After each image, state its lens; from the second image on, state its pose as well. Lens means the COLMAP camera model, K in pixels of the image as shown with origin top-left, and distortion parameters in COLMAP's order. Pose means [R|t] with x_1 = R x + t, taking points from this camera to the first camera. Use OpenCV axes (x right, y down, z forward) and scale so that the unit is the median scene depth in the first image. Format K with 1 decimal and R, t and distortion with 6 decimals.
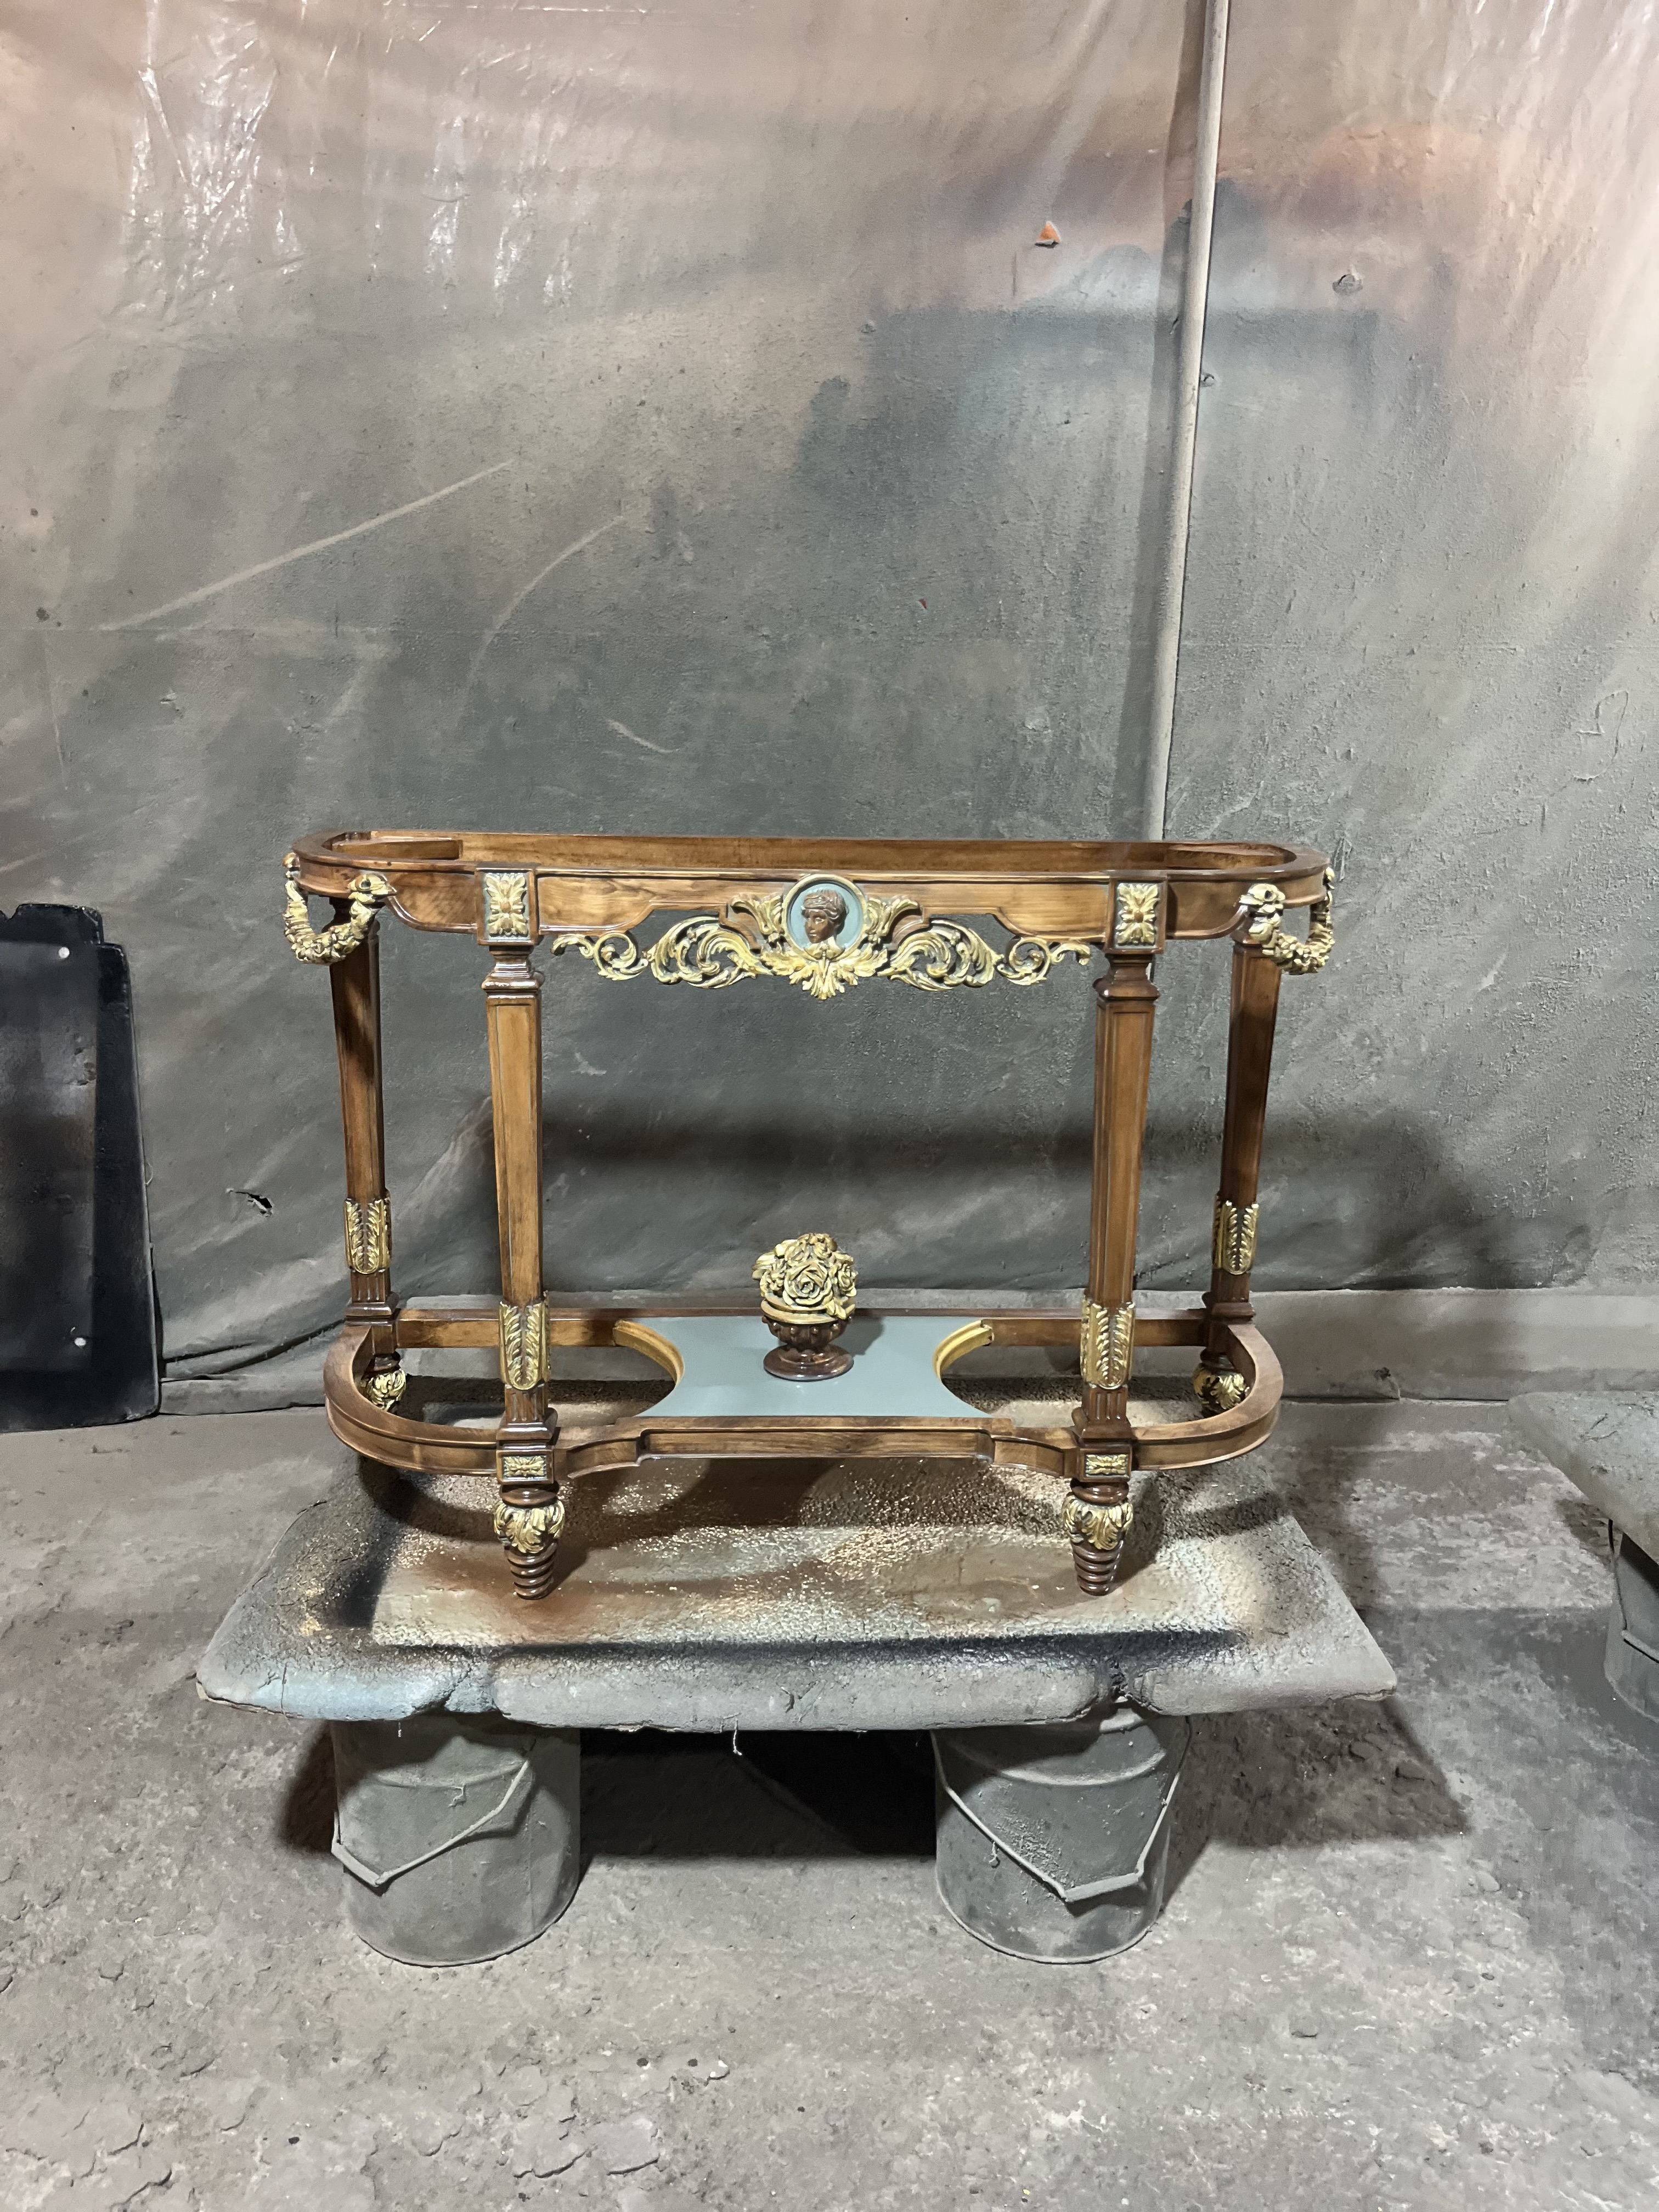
lens RADIAL K [[1647.9, 0, 824.4], [0, 1647.9, 1130.1], [0, 0, 1]] dist [0.084067, -0.100896]
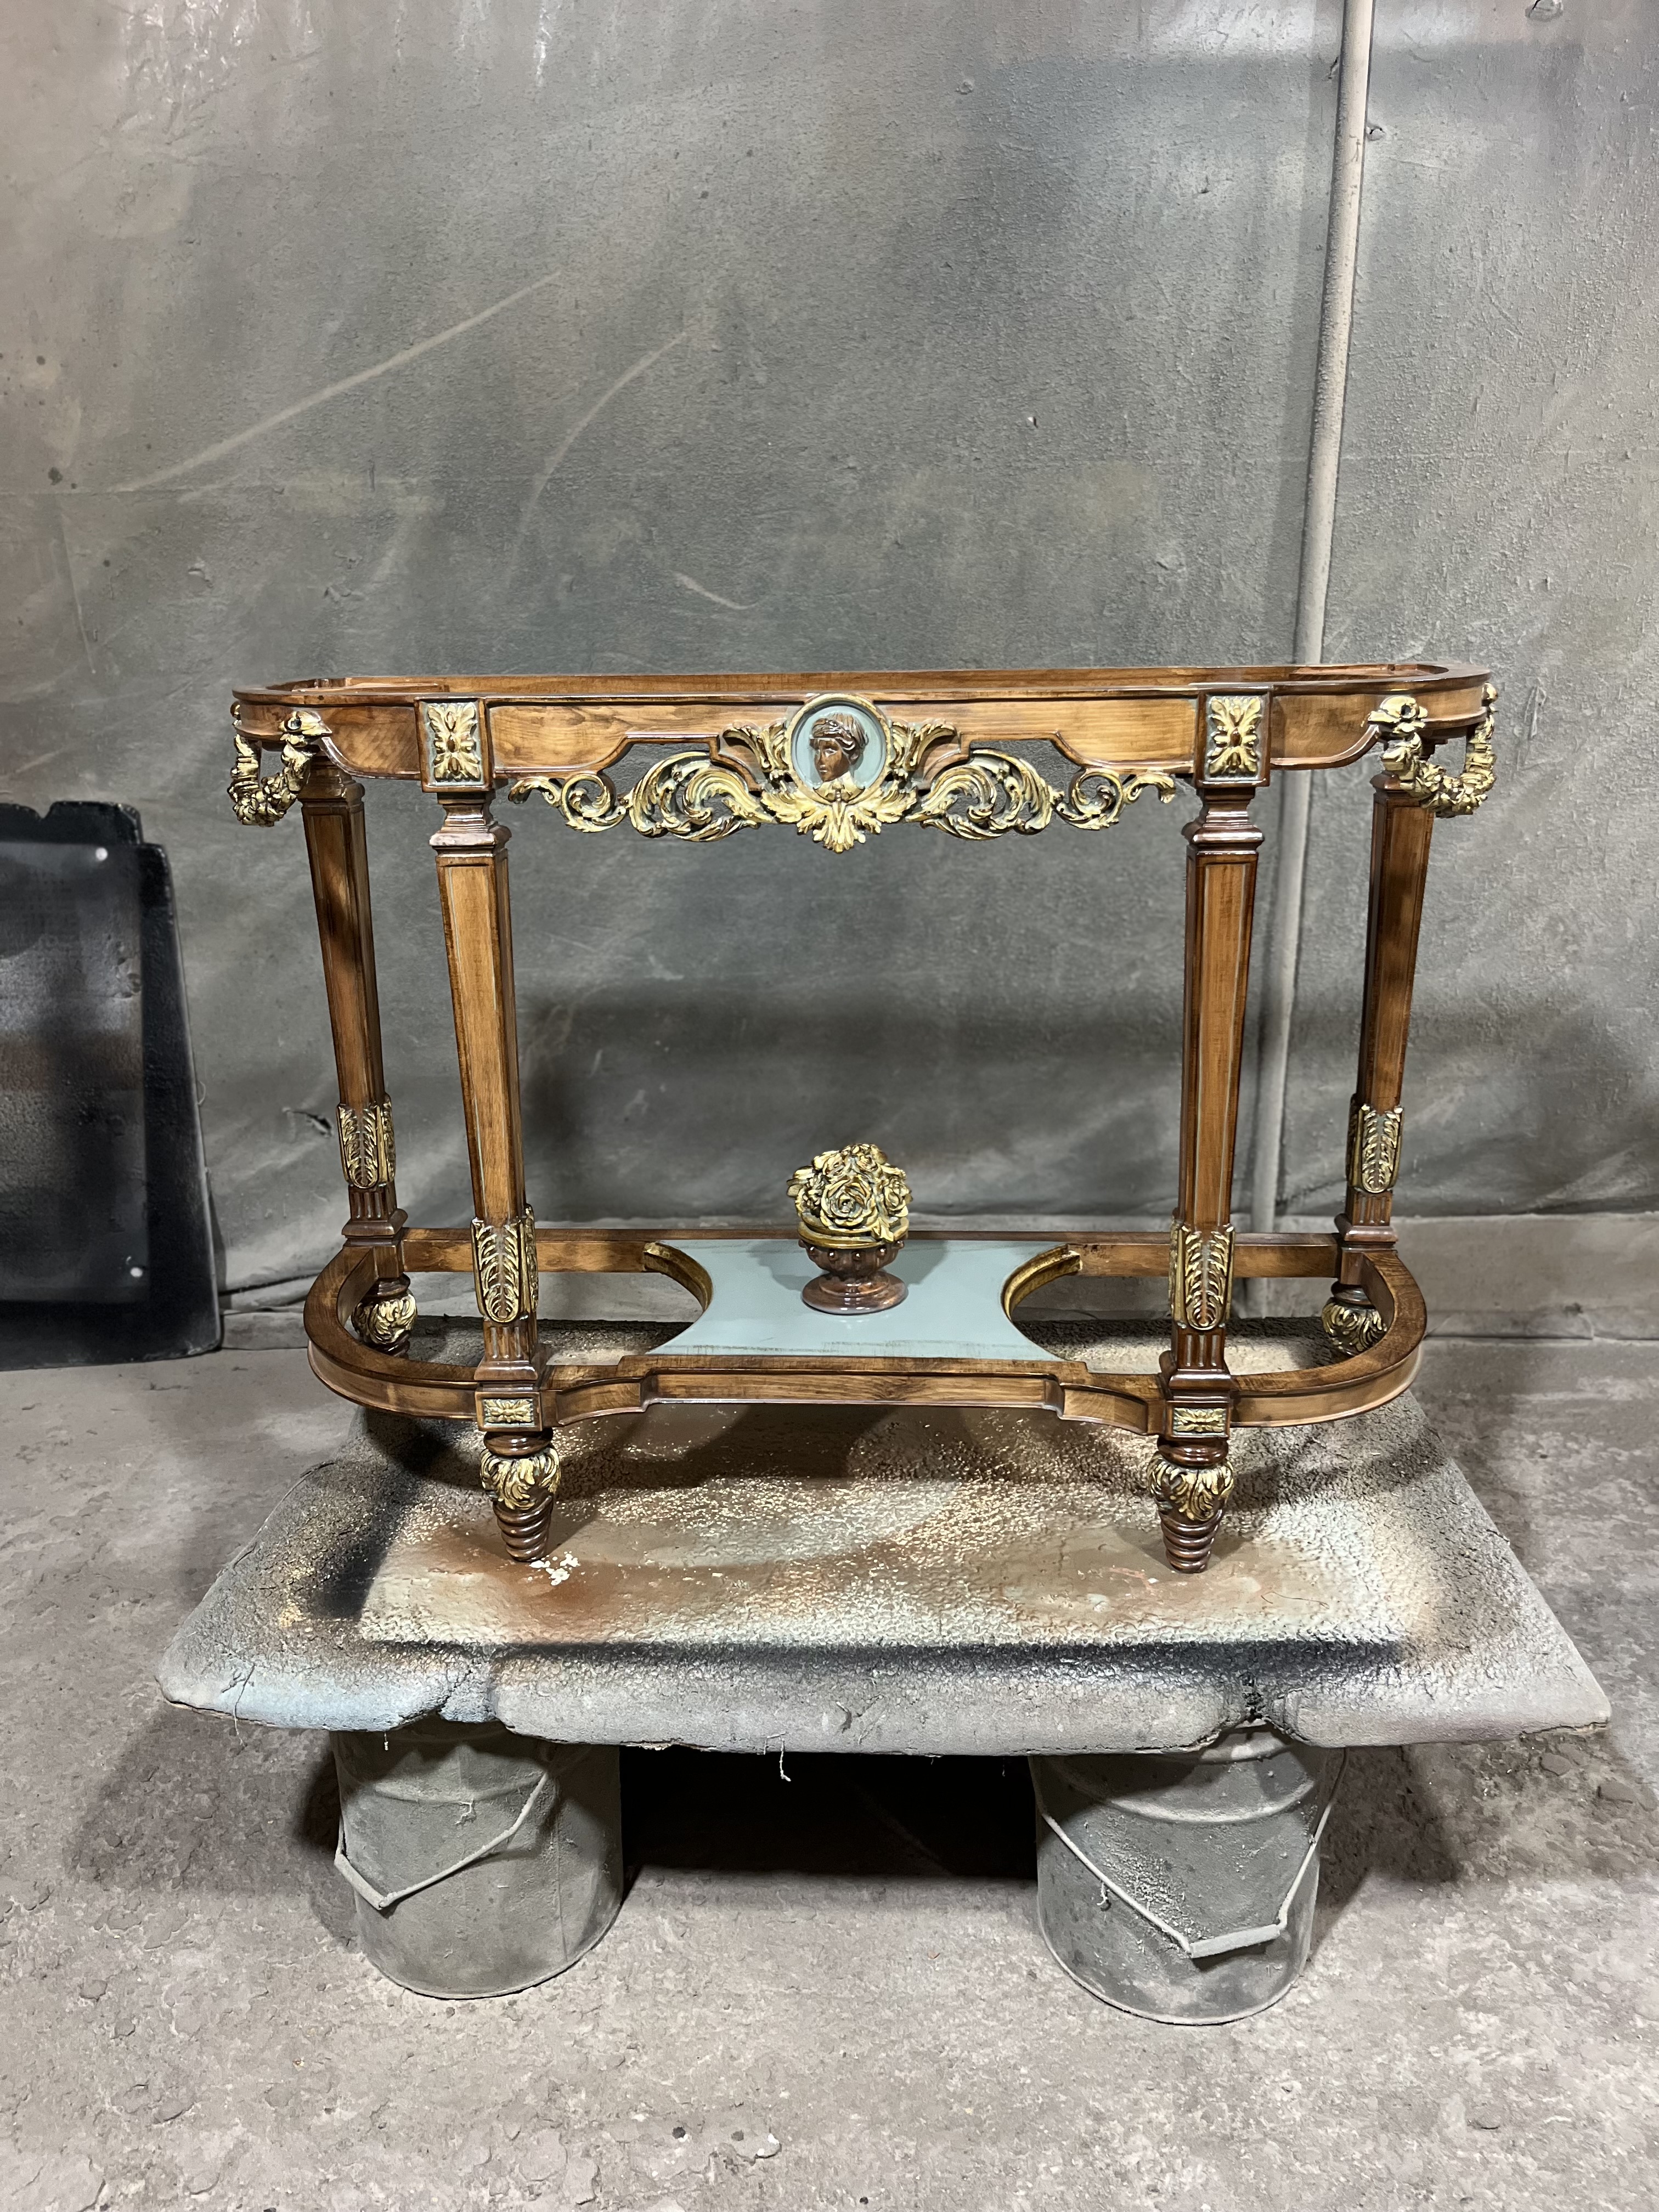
lens RADIAL K [[1647.9, 0, 824.4], [0, 1647.9, 1130.1], [0, 0, 1]] dist [0.084067, -0.100896]
pose [[0.995973, -0.006282, -0.089431, 0.038233], [0.010609, 0.998792, 0.047984, 0.009818], [0.089021, -0.048740, 0.994837, 0.166639]]
